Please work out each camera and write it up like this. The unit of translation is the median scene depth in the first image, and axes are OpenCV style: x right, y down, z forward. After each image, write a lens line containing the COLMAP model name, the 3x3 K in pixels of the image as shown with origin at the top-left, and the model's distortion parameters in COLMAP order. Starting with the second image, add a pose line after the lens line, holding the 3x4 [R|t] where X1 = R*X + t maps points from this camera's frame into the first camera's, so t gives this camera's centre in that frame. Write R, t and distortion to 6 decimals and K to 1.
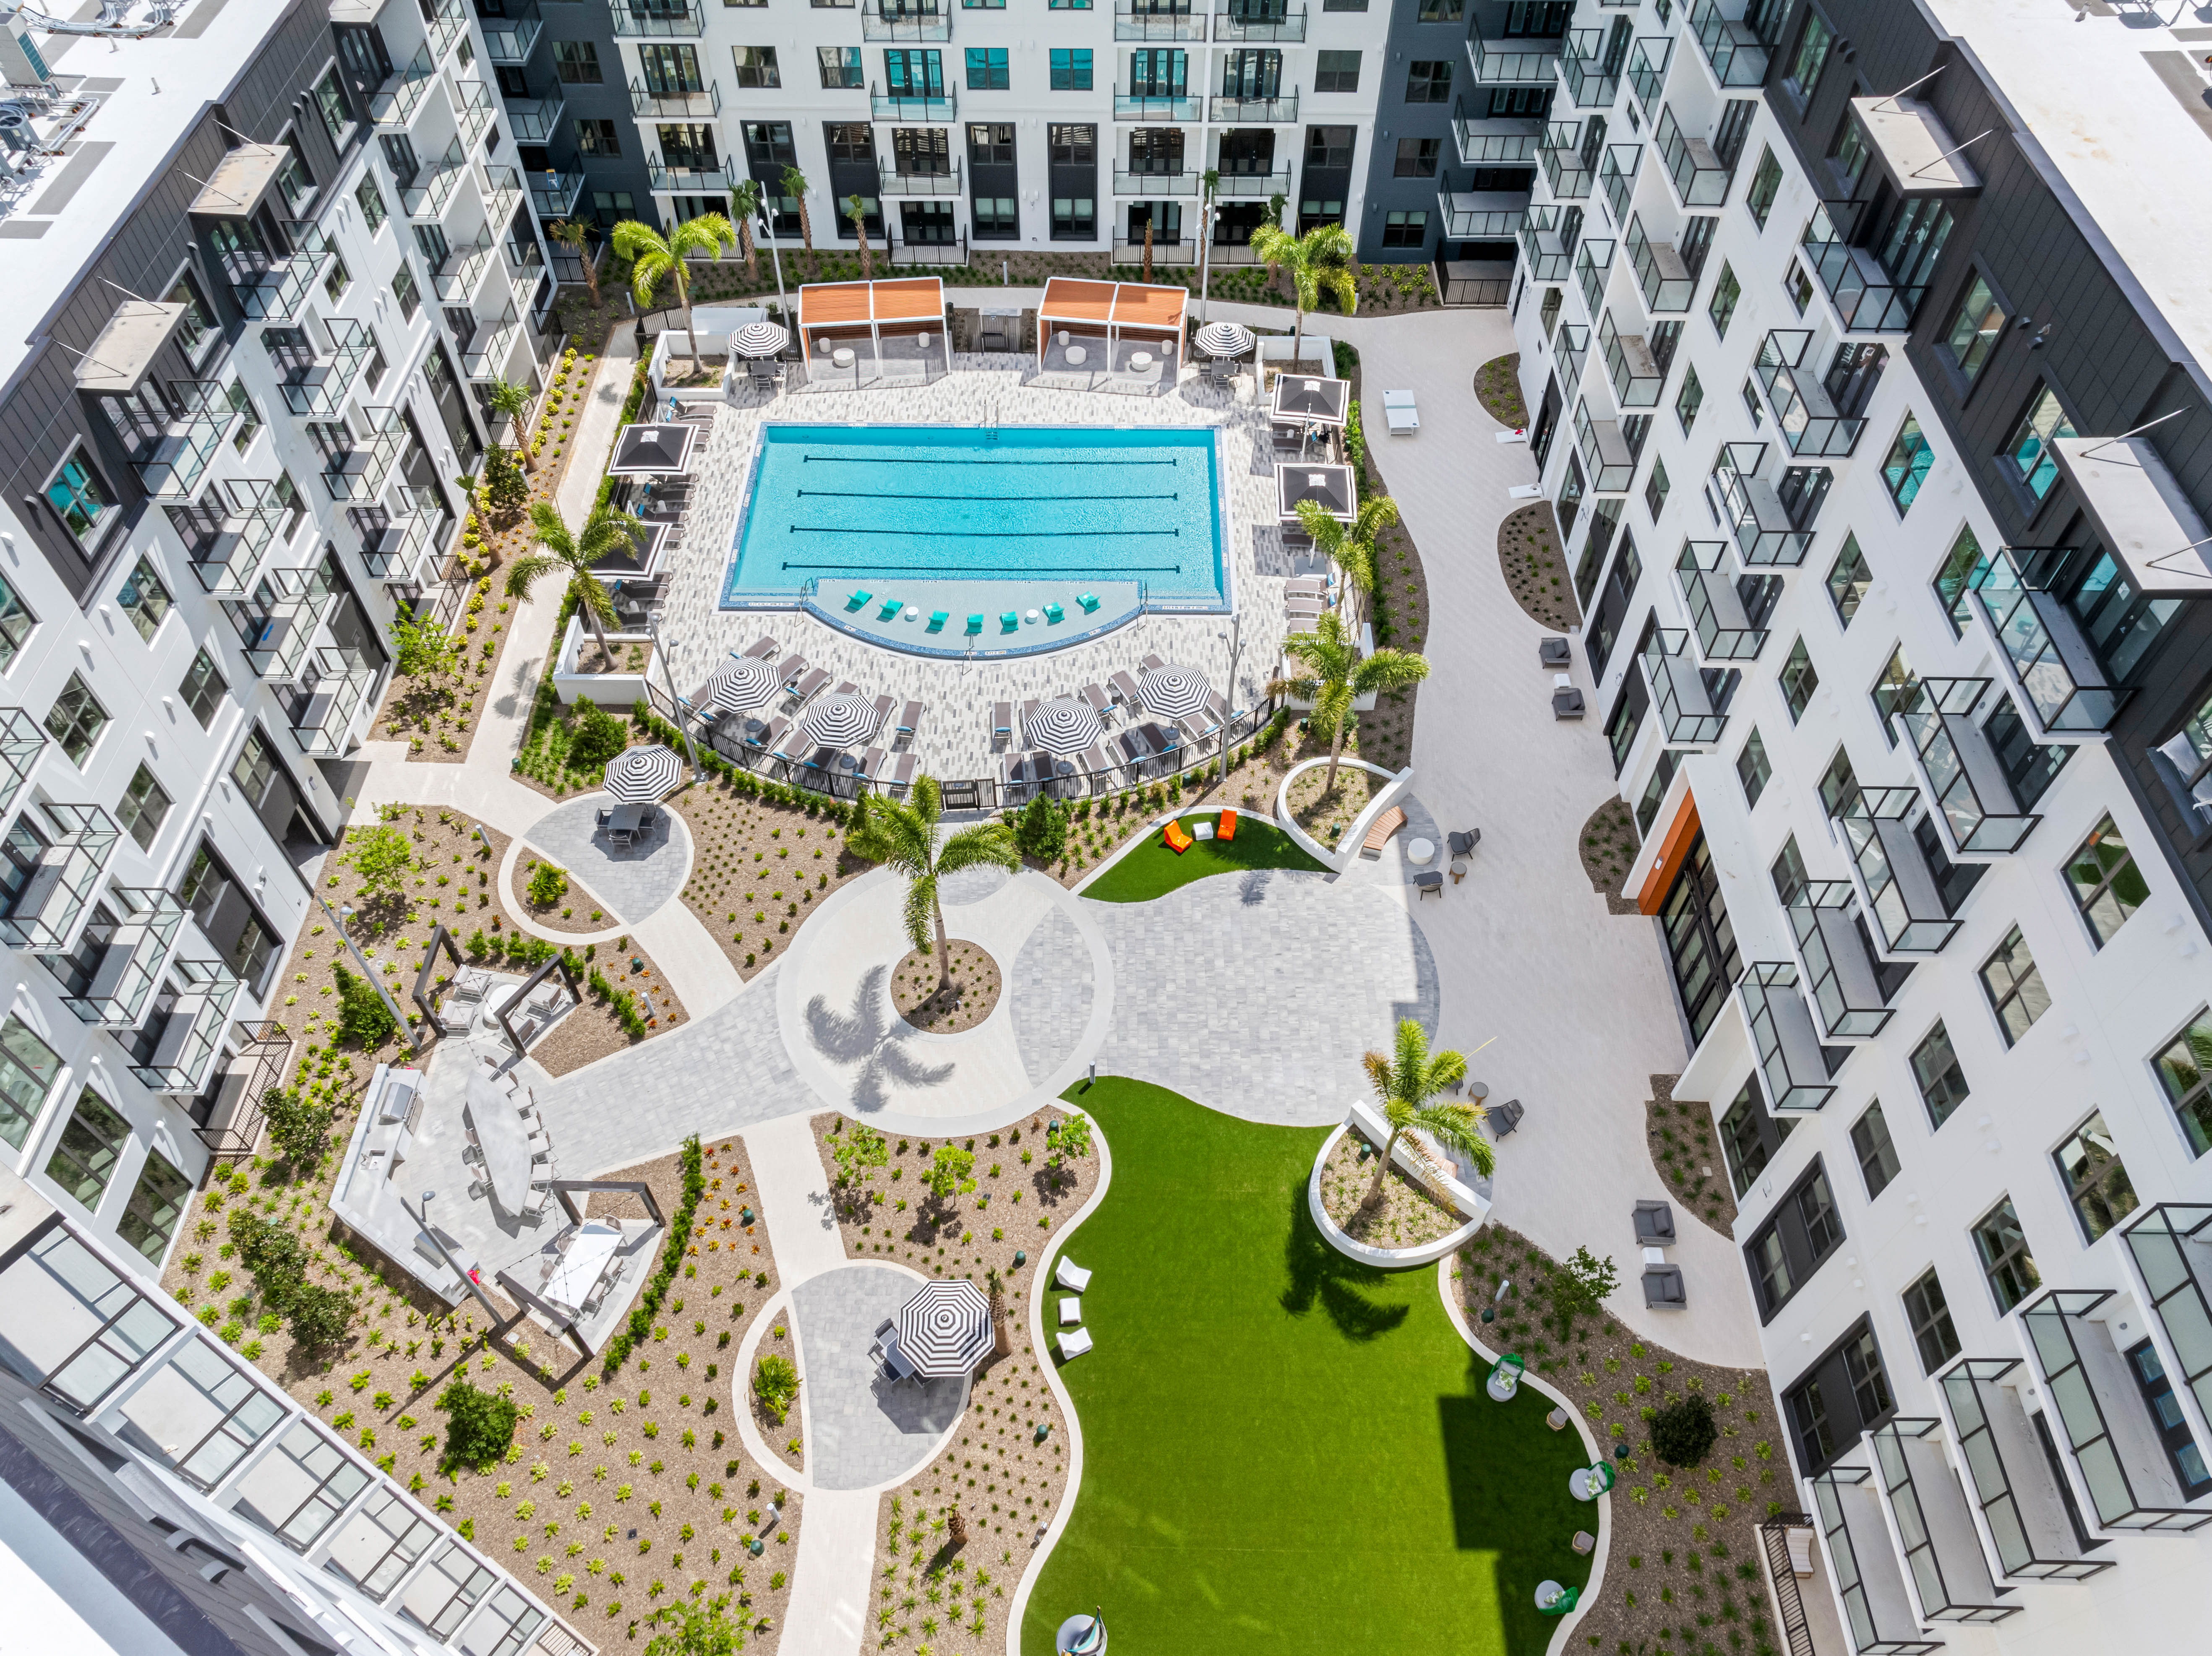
lens RADIAL K [[1546.9, 0, 1105.2], [0, 1546.9, 817.4], [0, 0, 1]] dist [0.003041, -0.010480]
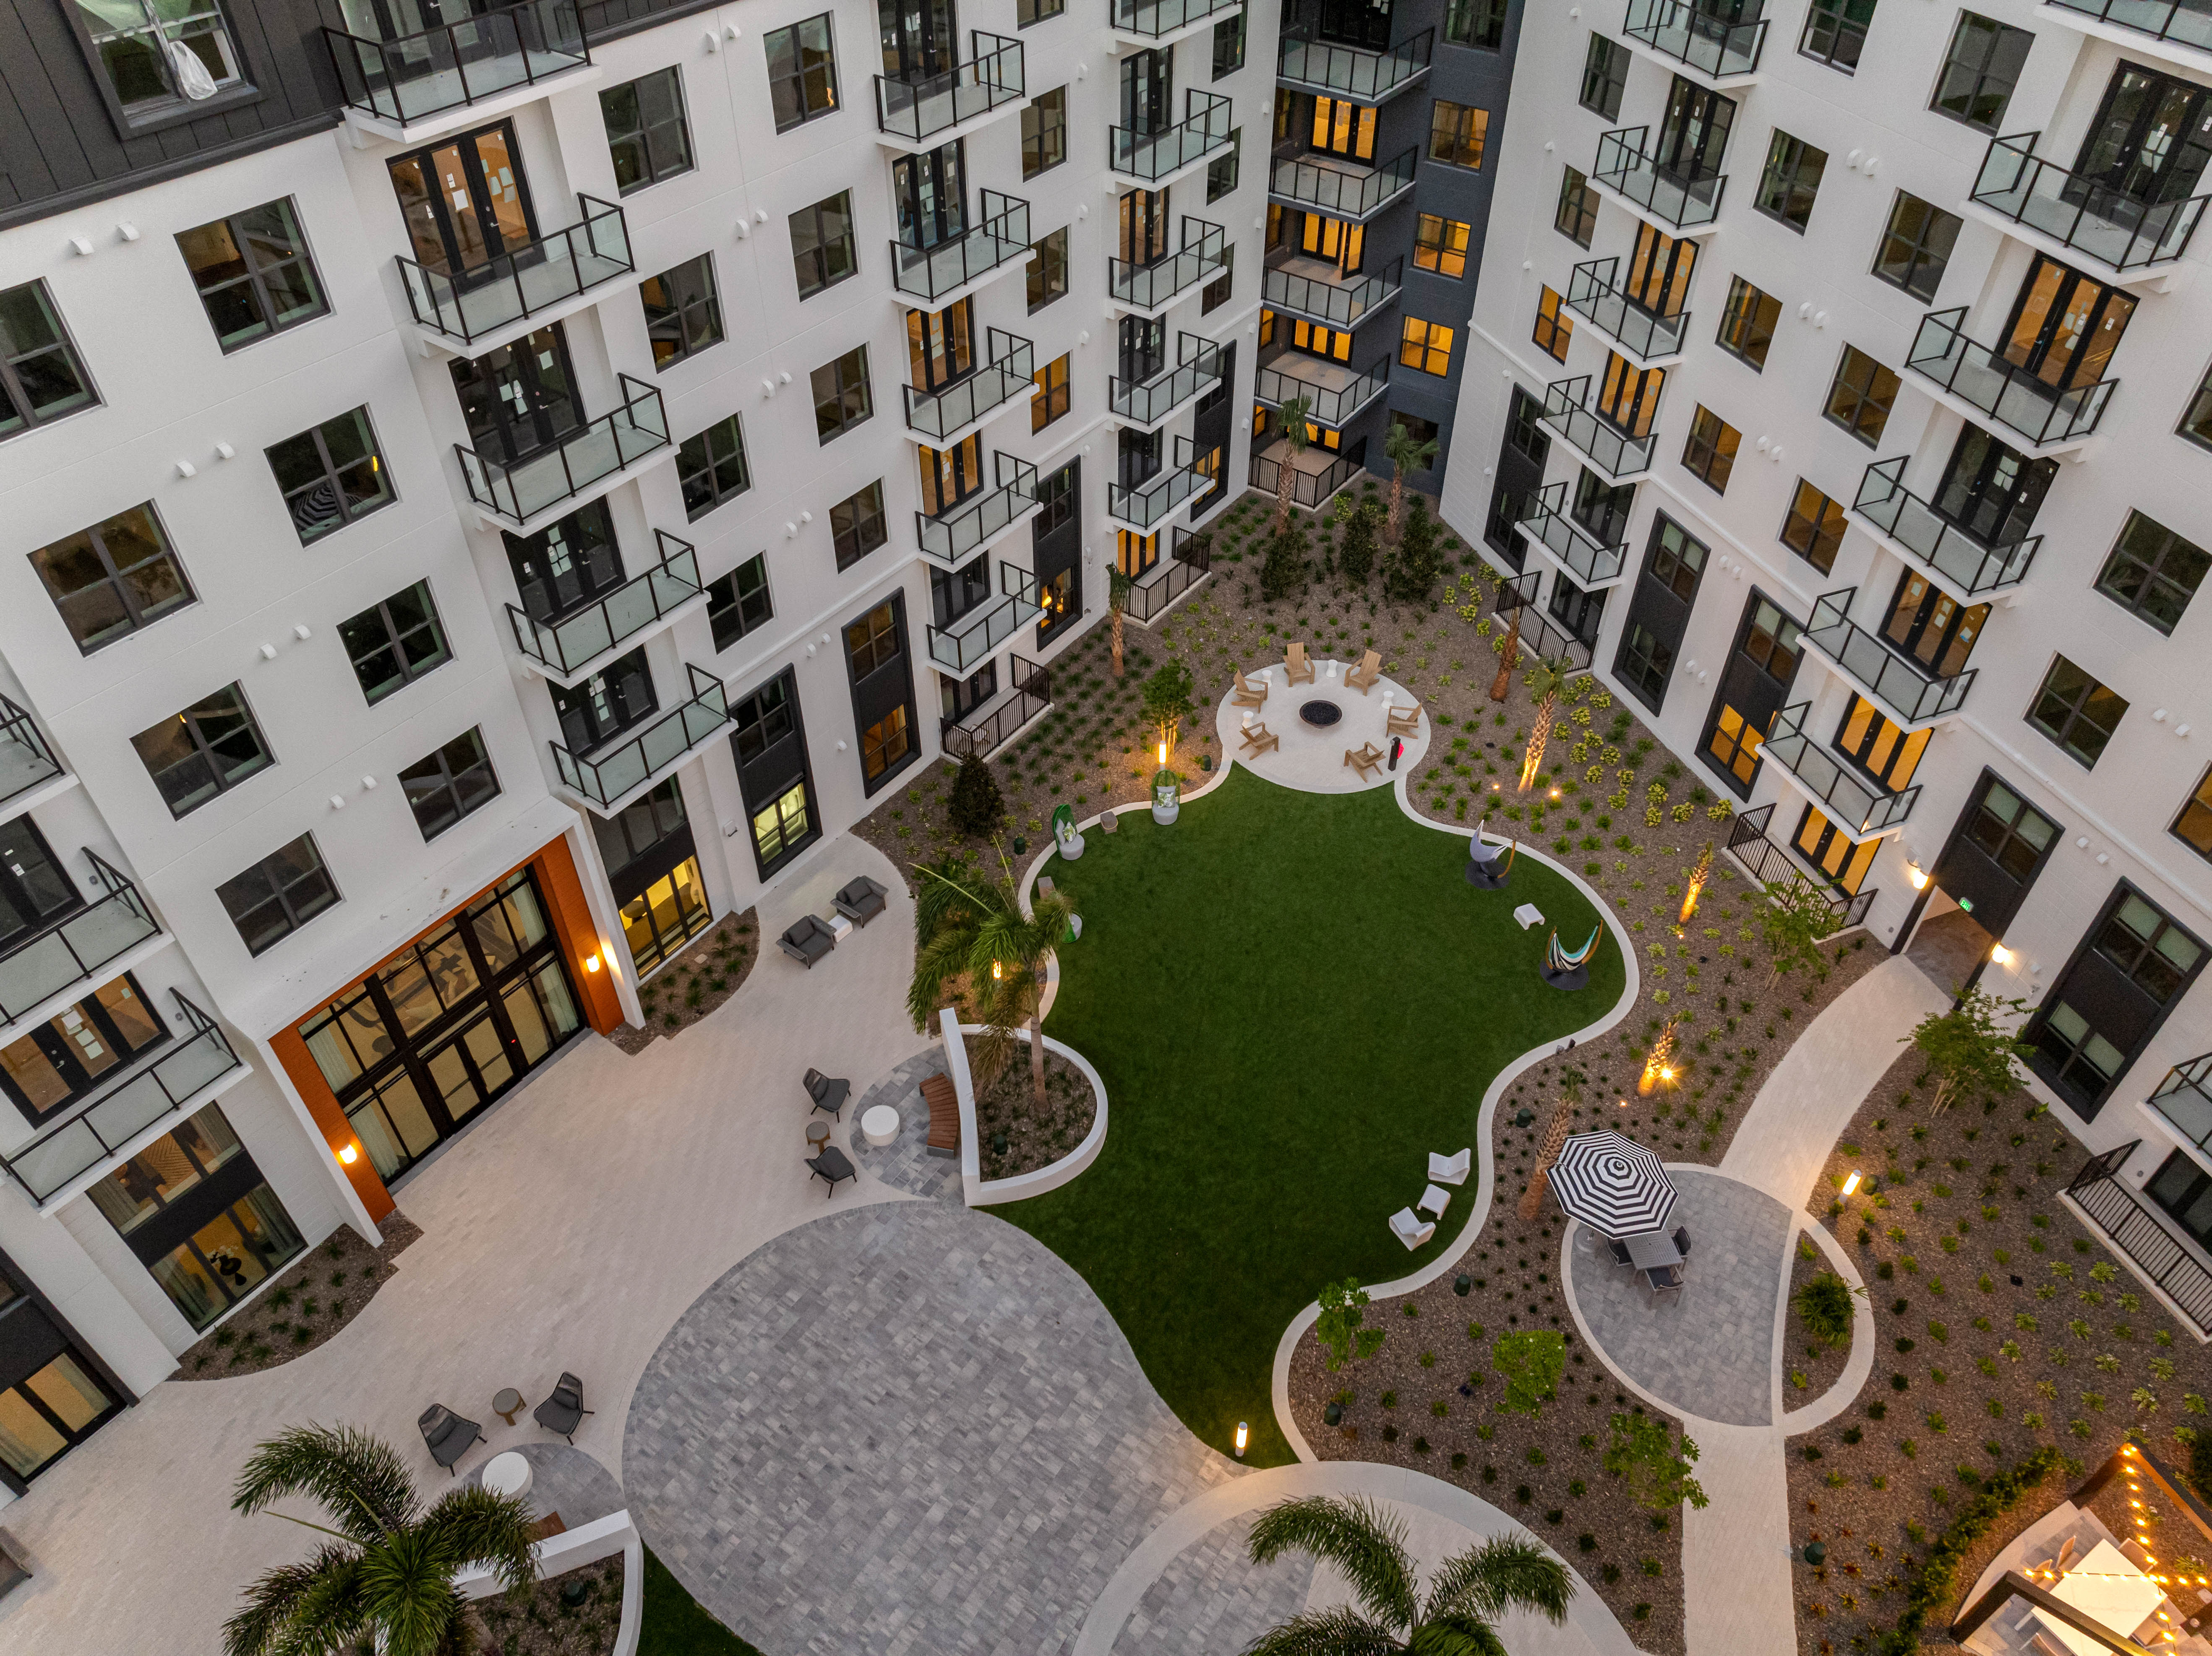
lens RADIAL K [[1546.9, 0, 1106.7], [0, 1546.9, 809.9], [0, 0, 1]] dist [0.003041, -0.010480]
pose [[-0.815422, -0.395615, 0.422582, -0.105666], [0.450175, 0.025539, 0.892575, -0.354145], [-0.363908, 0.918061, 0.157271, 0.550838]]
